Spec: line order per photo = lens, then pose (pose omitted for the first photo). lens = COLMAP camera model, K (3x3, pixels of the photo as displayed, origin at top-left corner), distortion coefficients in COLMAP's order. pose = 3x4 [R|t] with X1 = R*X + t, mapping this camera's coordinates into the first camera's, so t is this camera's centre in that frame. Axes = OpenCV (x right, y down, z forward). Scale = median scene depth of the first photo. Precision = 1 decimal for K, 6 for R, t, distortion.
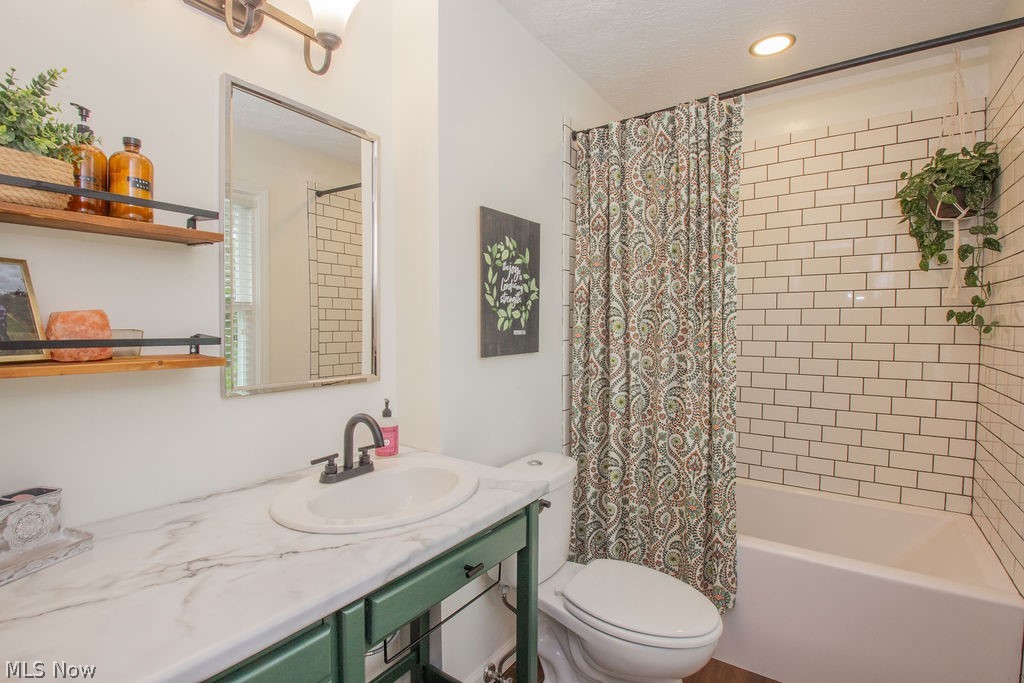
lens RADIAL K [[474.2, 0, 517.8], [0, 474.2, 342.4], [0, 0, 1]] dist [0.021254, -0.034094]
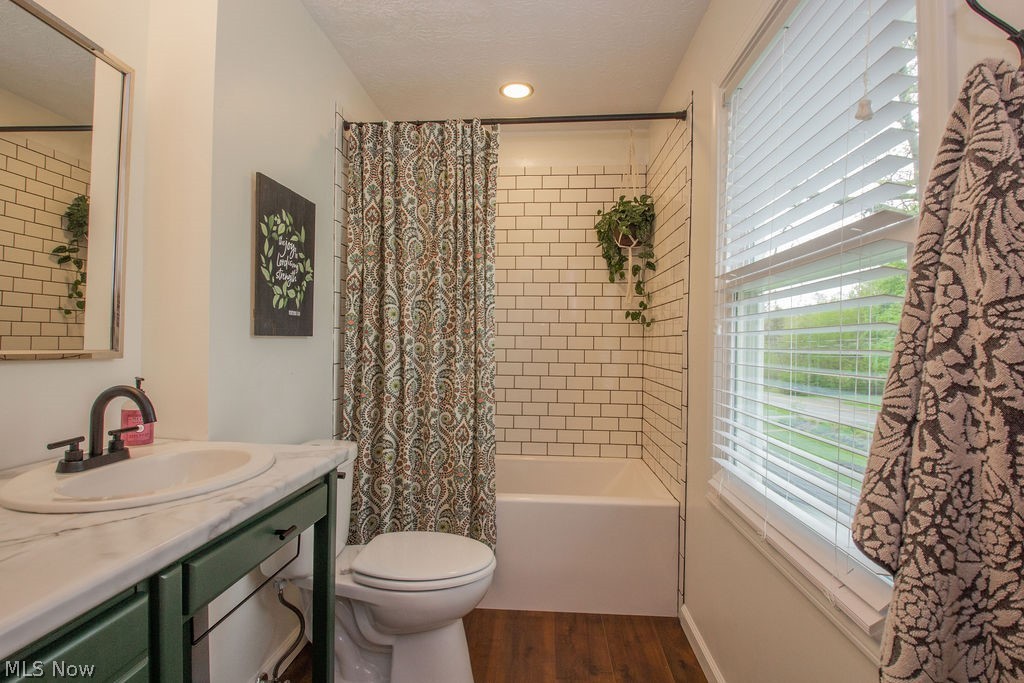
lens RADIAL K [[474.2, 0, 517.8], [0, 474.2, 342.4], [0, 0, 1]] dist [0.021254, -0.034094]
pose [[0.853834, 0.007881, 0.520486, -0.103097], [0.008938, 0.999516, -0.029797, 0.065568], [-0.520469, 0.030094, 0.853350, -0.040996]]
